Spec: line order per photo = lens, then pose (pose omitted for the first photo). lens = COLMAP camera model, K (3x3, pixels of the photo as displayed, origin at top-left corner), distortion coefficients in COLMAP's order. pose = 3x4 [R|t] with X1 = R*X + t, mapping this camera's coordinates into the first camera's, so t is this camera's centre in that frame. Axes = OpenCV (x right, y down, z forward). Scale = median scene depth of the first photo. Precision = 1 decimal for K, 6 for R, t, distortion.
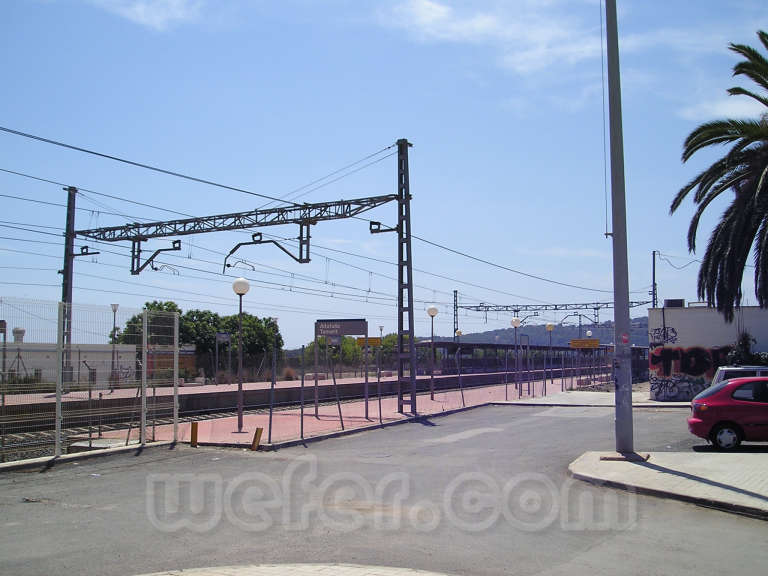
lens RADIAL K [[882.9, 0, 384.0], [0, 882.9, 288.0], [0, 0, 1]] dist [-0.112270, -0.008506]
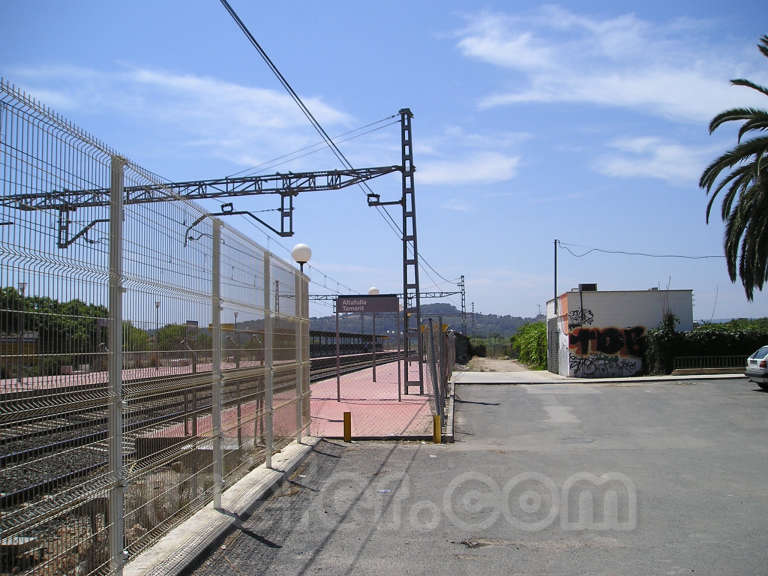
lens RADIAL K [[795.3, 0, 384.0], [0, 795.3, 288.0], [0, 0, 1]] dist [-0.139959, 0.132485]
pose [[0.954194, 0.009154, 0.299048, -0.229727], [-0.010673, 0.999937, 0.003446, 0.020555], [-0.298997, -0.006480, 0.954232, 0.167473]]
